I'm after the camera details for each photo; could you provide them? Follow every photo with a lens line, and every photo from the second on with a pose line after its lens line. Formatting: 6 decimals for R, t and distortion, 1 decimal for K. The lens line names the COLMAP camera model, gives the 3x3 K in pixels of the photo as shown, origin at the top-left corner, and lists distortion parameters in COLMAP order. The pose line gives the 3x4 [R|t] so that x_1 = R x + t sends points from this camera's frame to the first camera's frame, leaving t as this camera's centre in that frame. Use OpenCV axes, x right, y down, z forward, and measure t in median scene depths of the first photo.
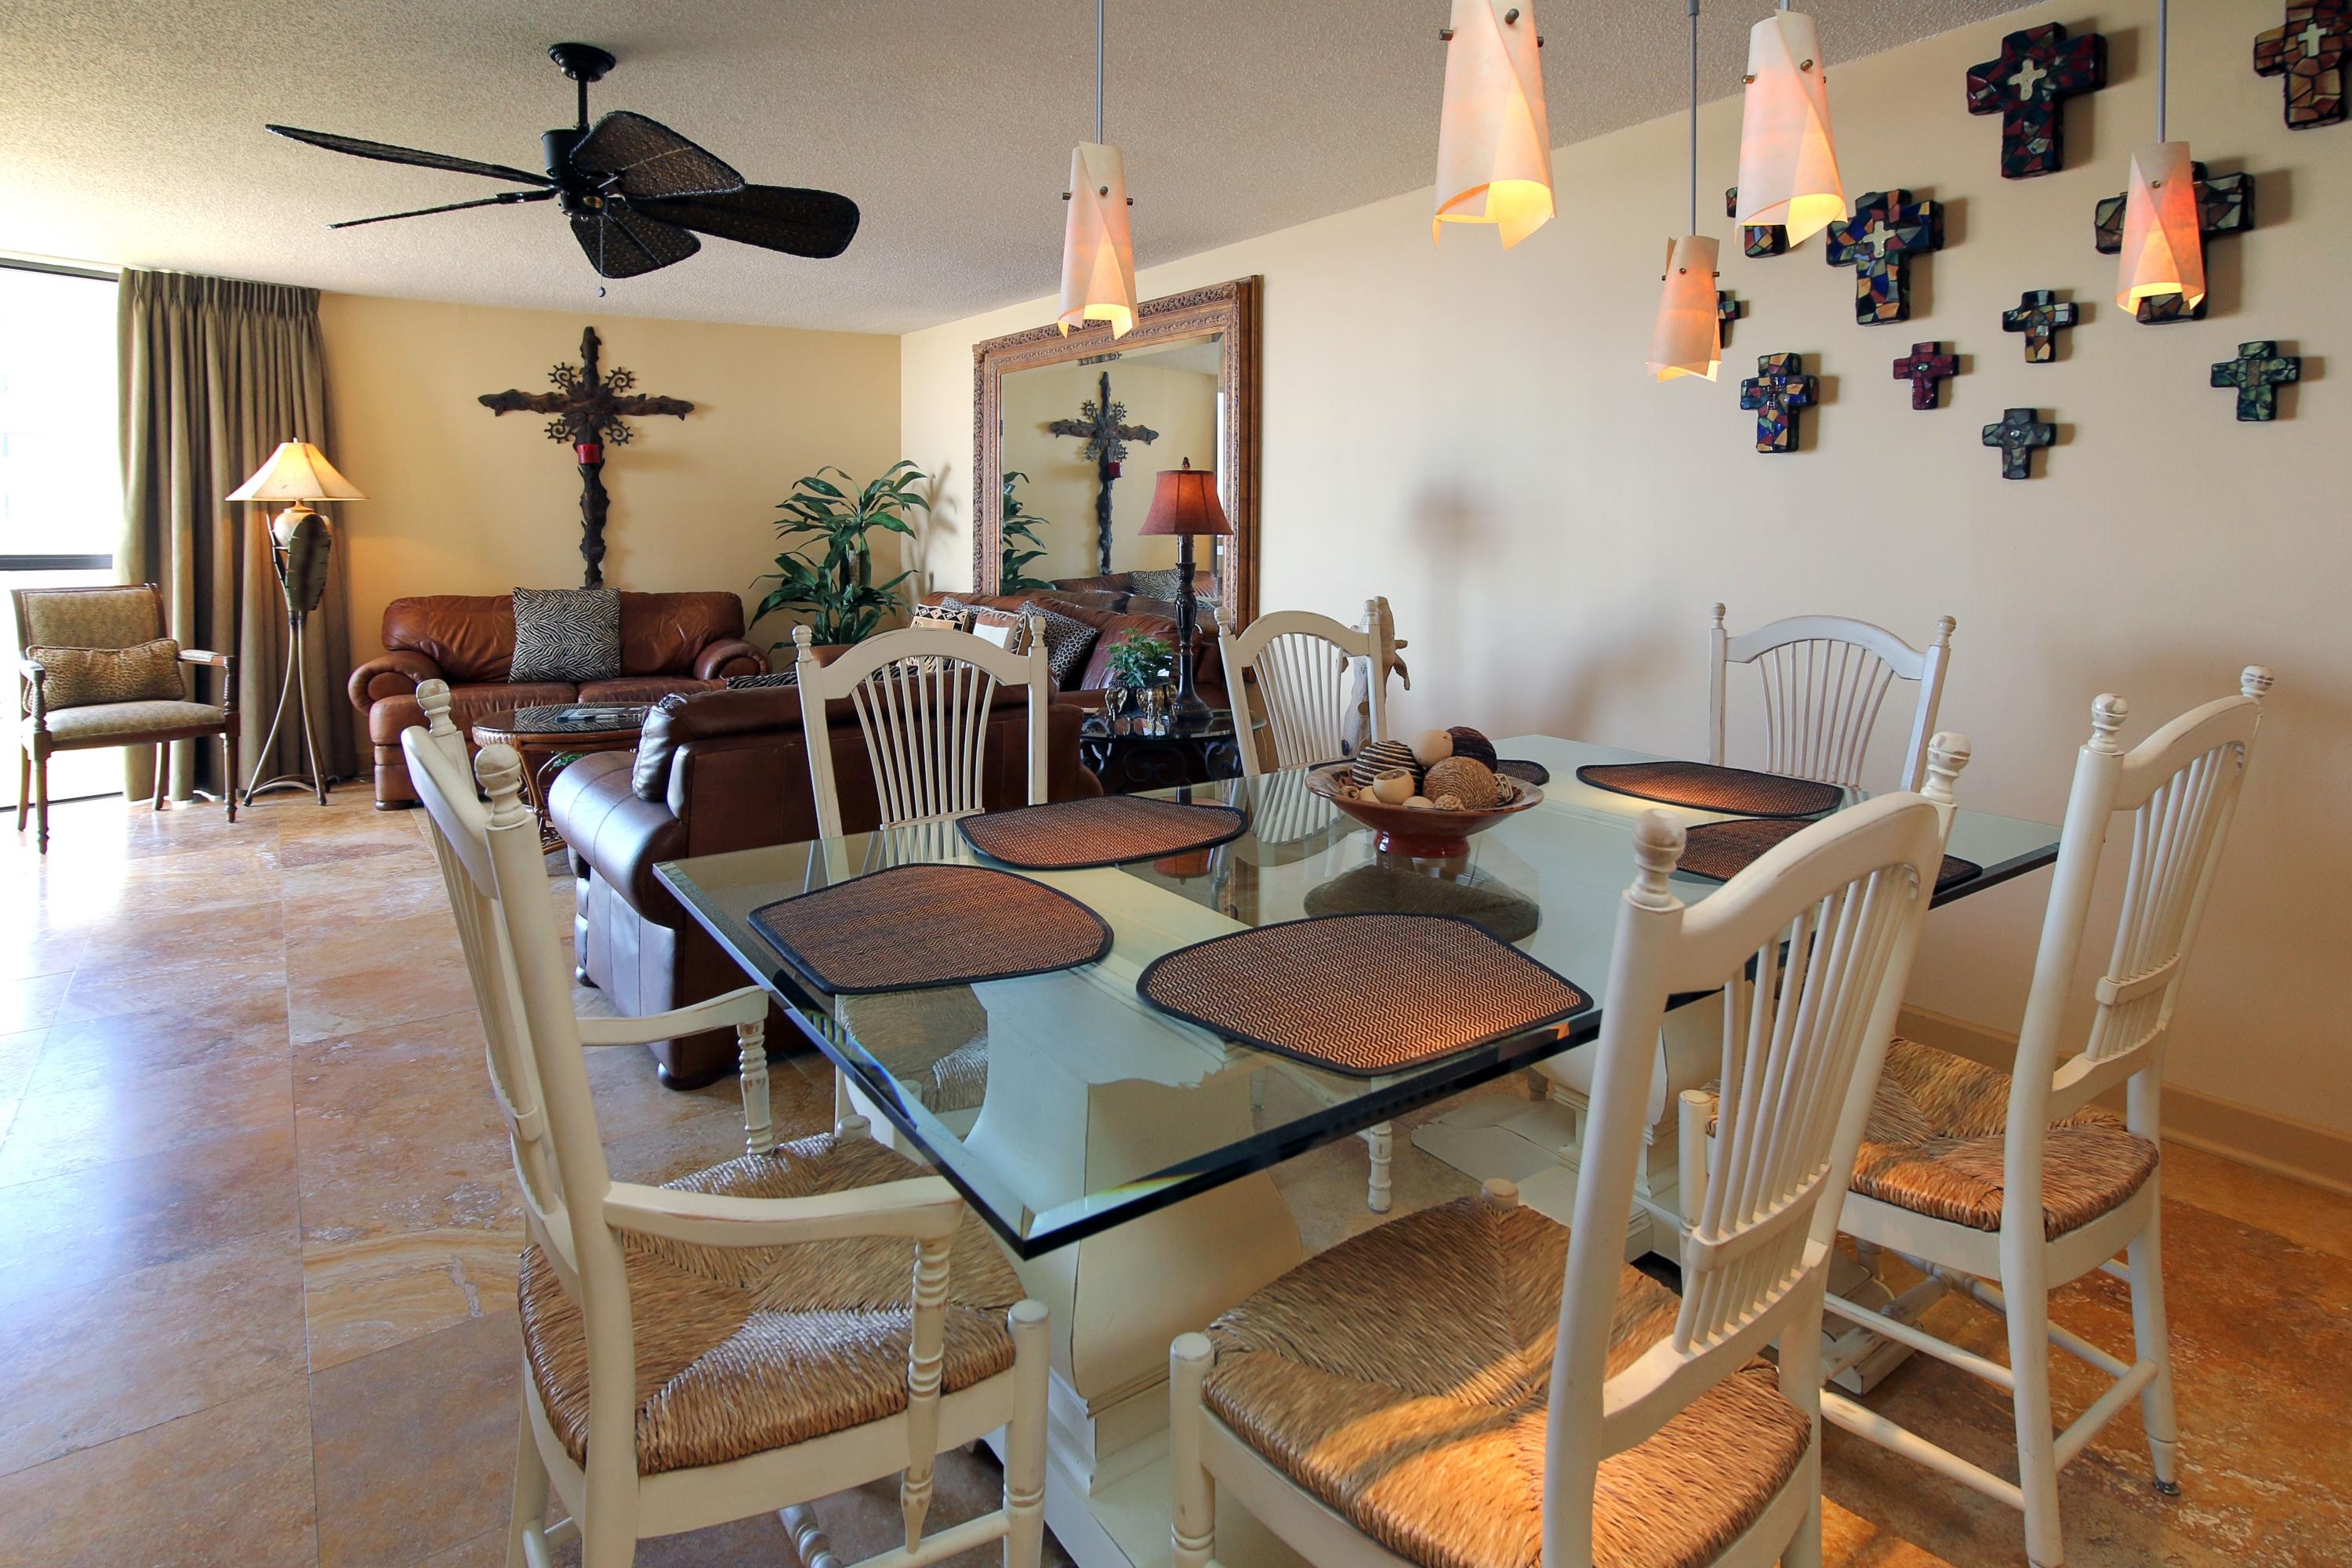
lens RADIAL K [[1207.4, 0, 1163.7], [0, 1207.4, 562.0], [0, 0, 1]] dist [0.005077, 0.000057]
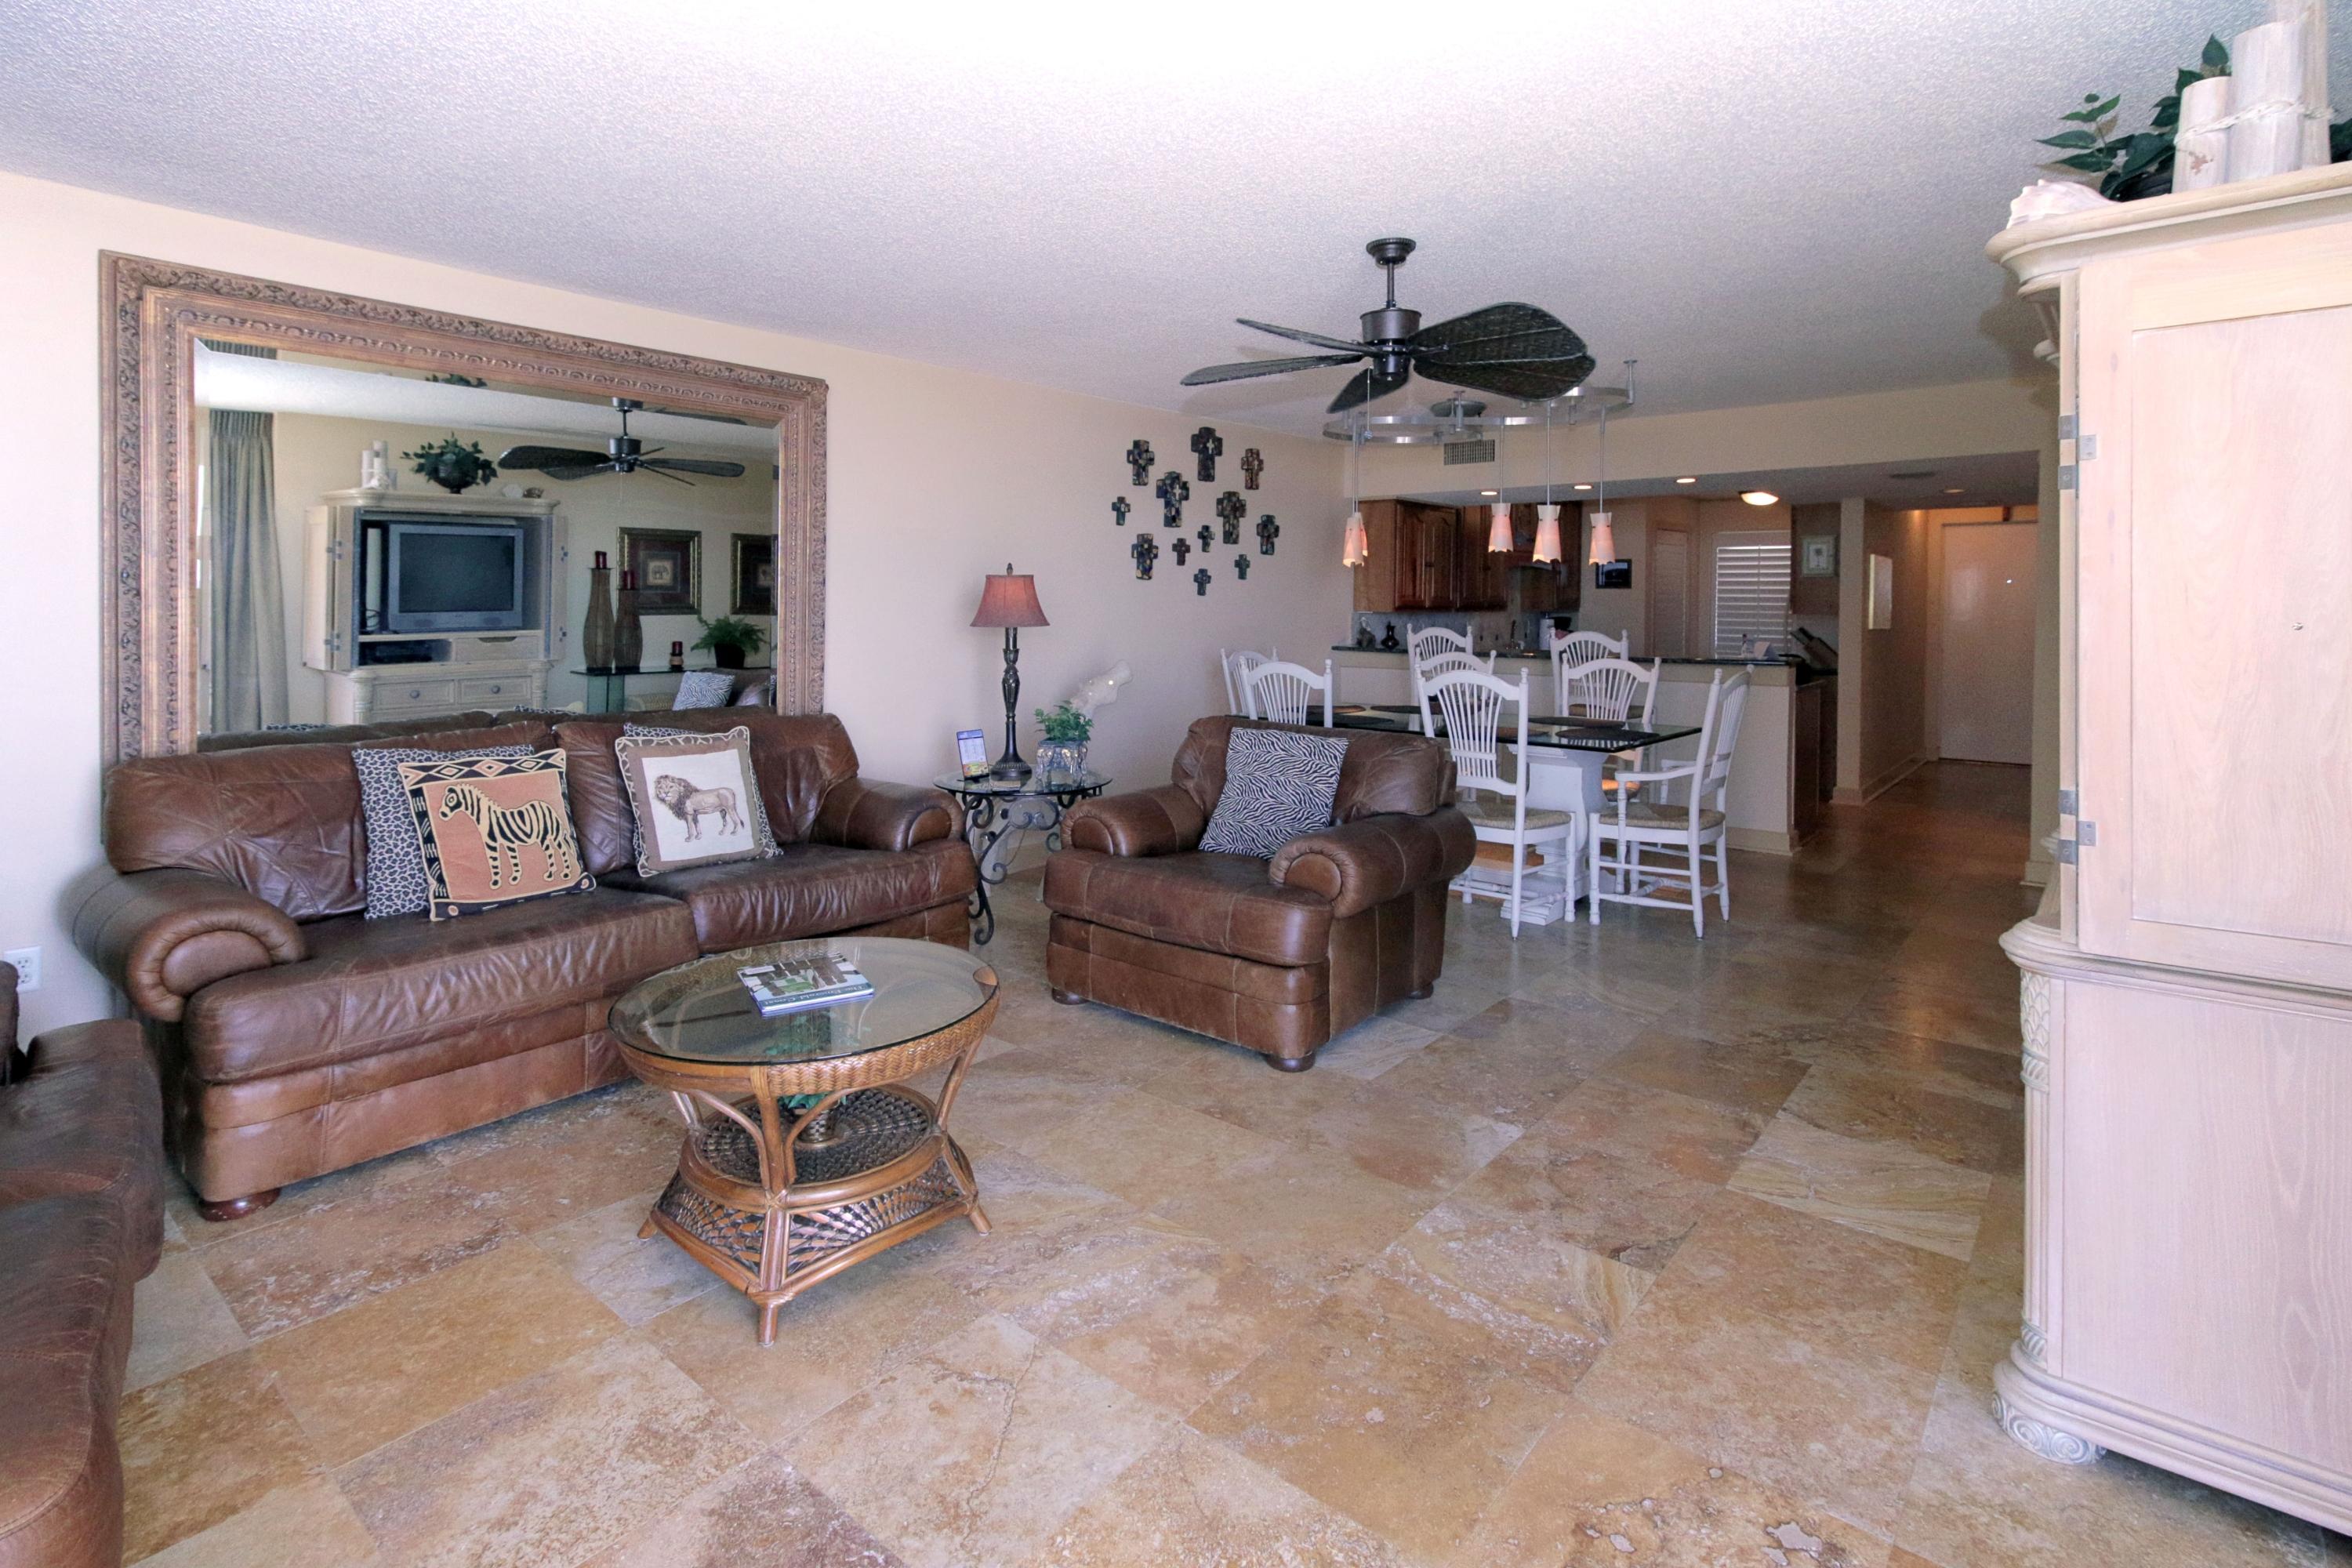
lens RADIAL K [[1207.4, 0, 1116.0], [0, 1207.4, 663.8], [0, 0, 1]] dist [0.005077, 0.000057]
pose [[-0.232400, -0.058605, 0.970853, -0.979746], [0.016996, 0.997786, 0.064299, -0.049556], [-0.972472, 0.031444, -0.230890, 0.966915]]
